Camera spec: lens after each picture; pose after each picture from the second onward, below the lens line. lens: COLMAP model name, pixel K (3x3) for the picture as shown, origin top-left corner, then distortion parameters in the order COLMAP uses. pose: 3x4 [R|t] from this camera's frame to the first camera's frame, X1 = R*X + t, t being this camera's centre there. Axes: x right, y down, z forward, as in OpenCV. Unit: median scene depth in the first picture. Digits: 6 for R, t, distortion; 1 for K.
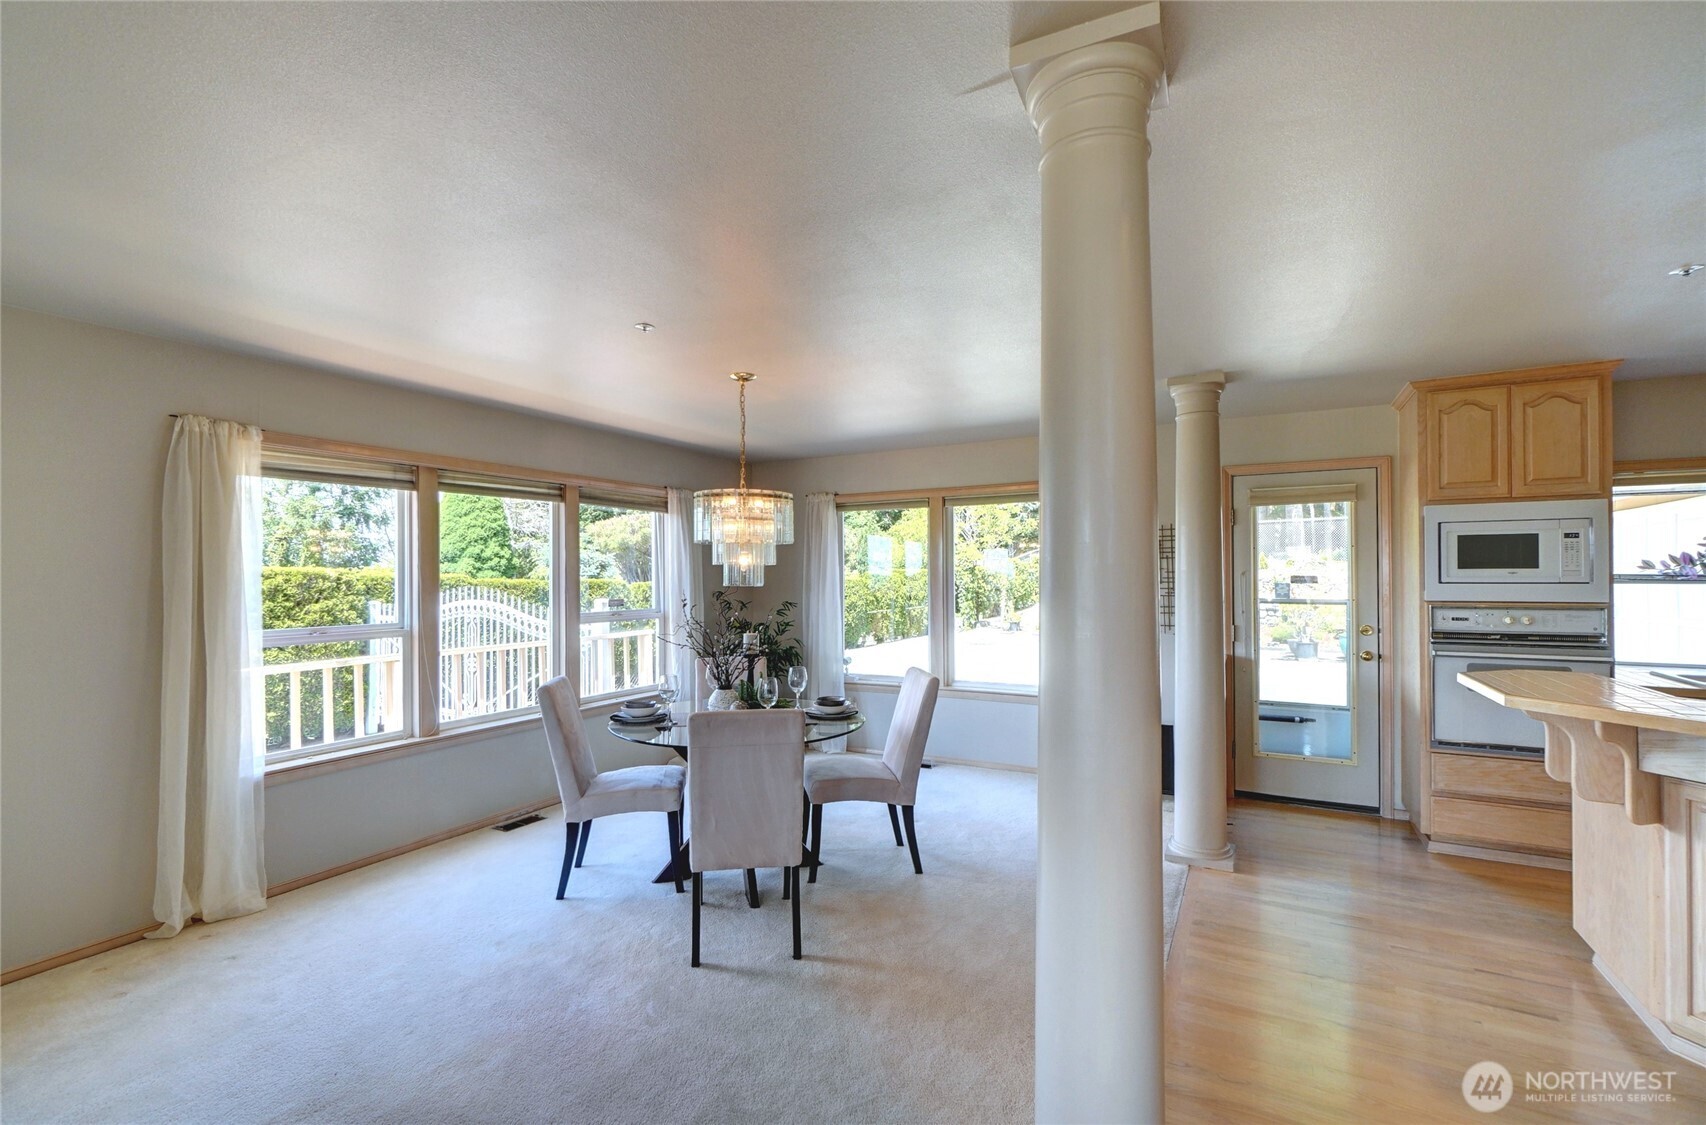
lens RADIAL K [[753.4, 0, 853.0], [0, 753.4, 562.5], [0, 0, 1]] dist [0.000104, -0.000050]
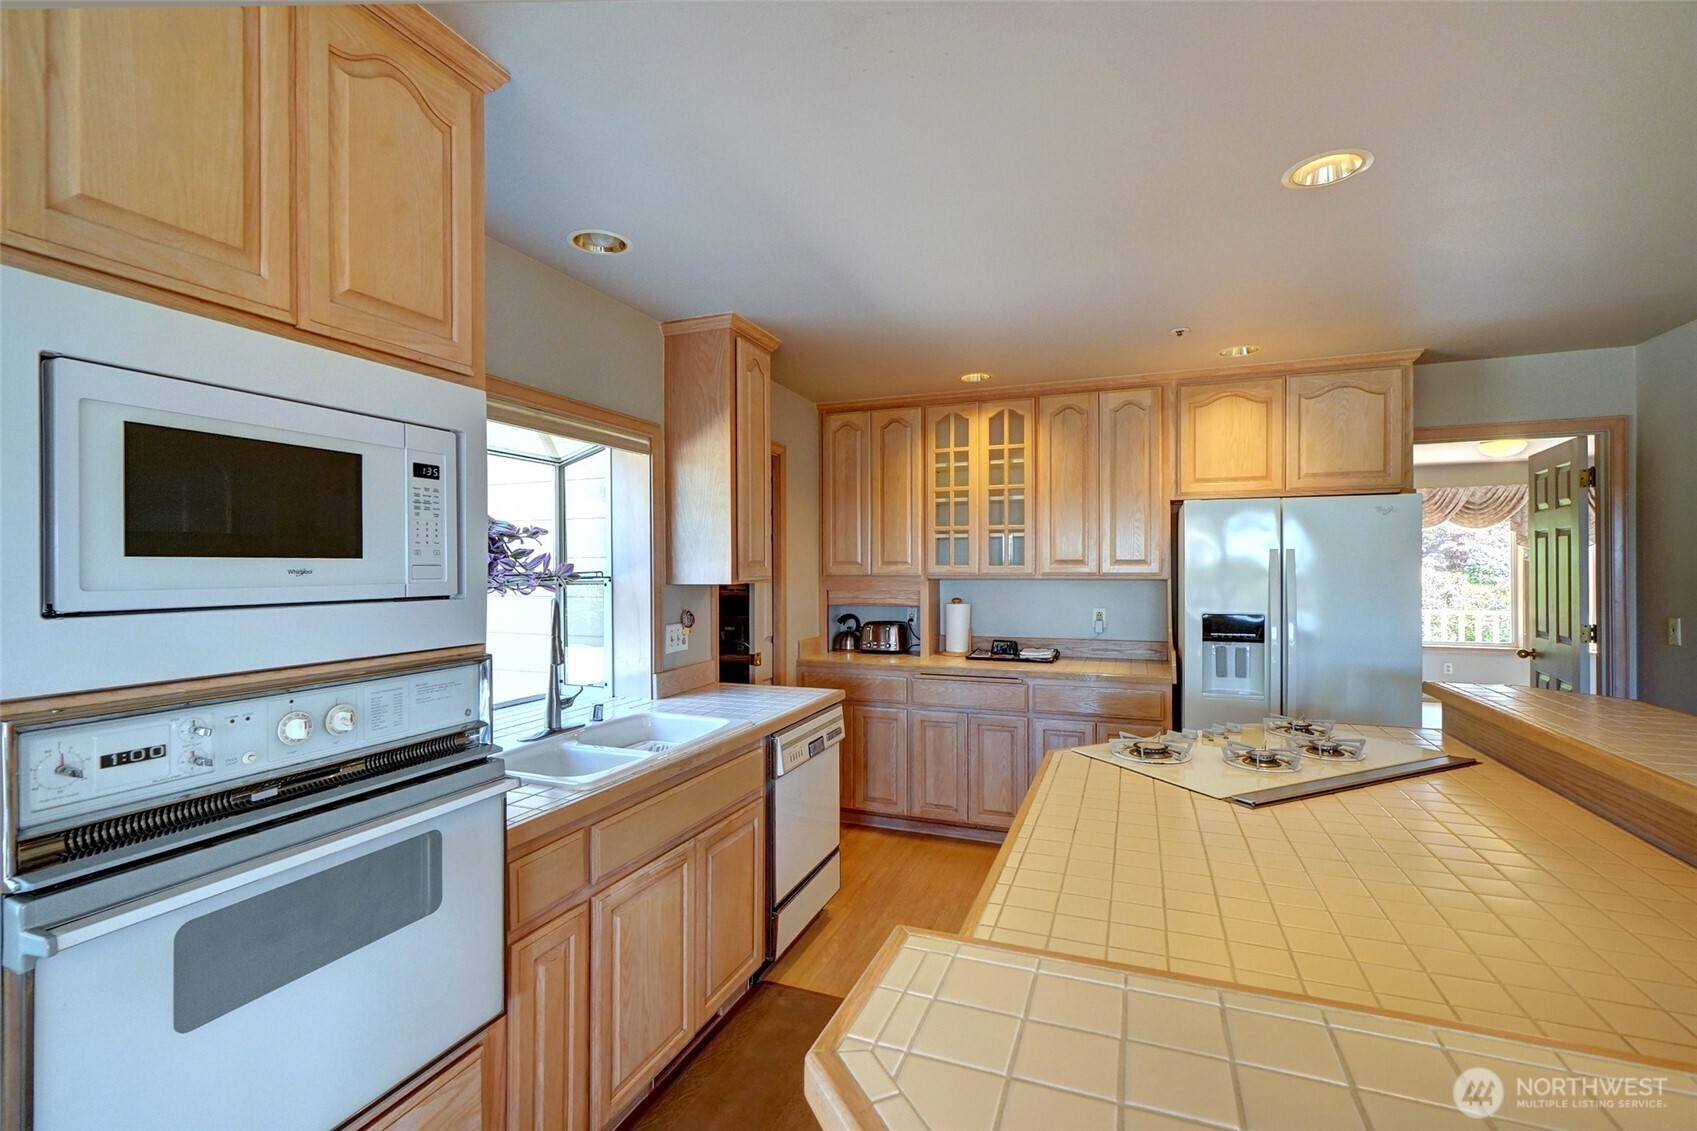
lens RADIAL K [[762.5, 0, 848.5], [0, 762.5, 565.5], [0, 0, 1]] dist [-0.000057, 0.000142]
pose [[-0.146657, 0.005872, 0.989170, 0.474103], [-0.015647, 0.999843, -0.008255, 0.009142], [-0.989064, -0.016688, -0.146542, 0.730743]]
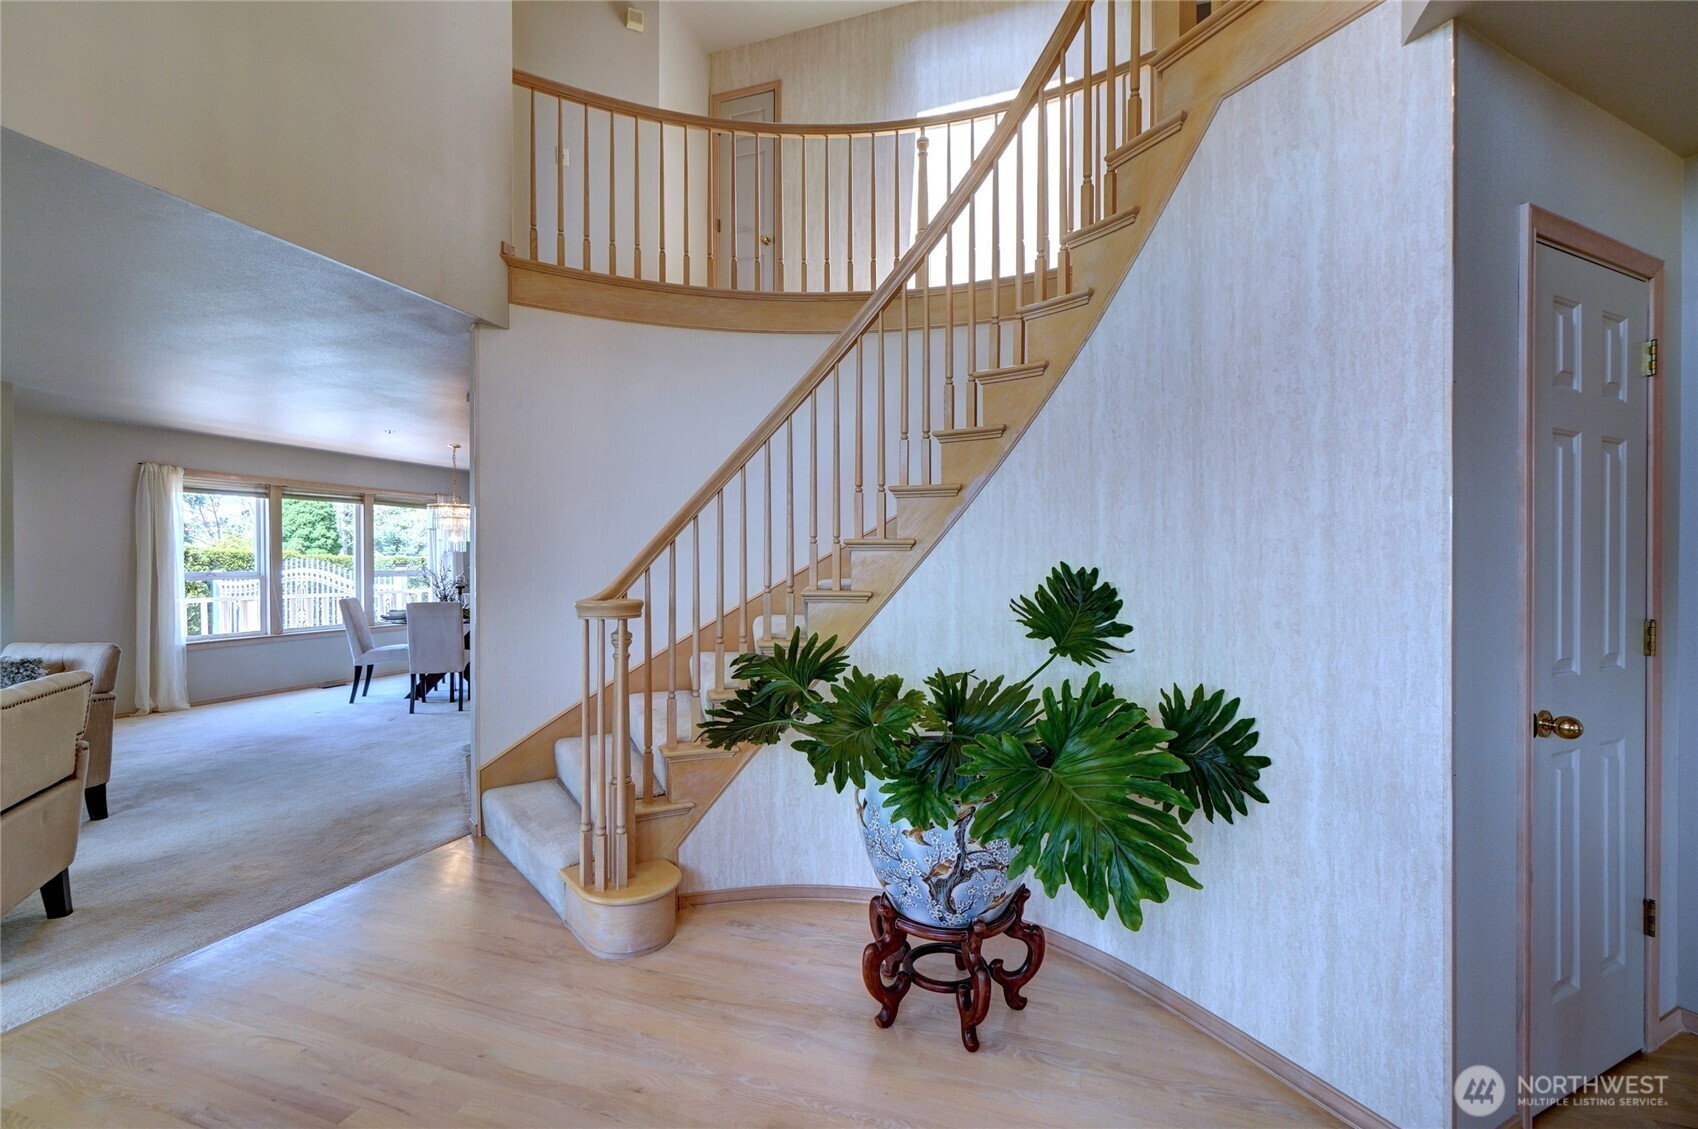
lens RADIAL K [[749.9, 0, 855.6], [0, 749.9, 567.1], [0, 0, 1]] dist [-0.001178, 0.000291]
pose [[0.985493, 0.007878, 0.169531, 0.506105], [-0.011547, 0.999720, 0.020670, 0.015575], [-0.169321, -0.022327, 0.985308, -1.016647]]
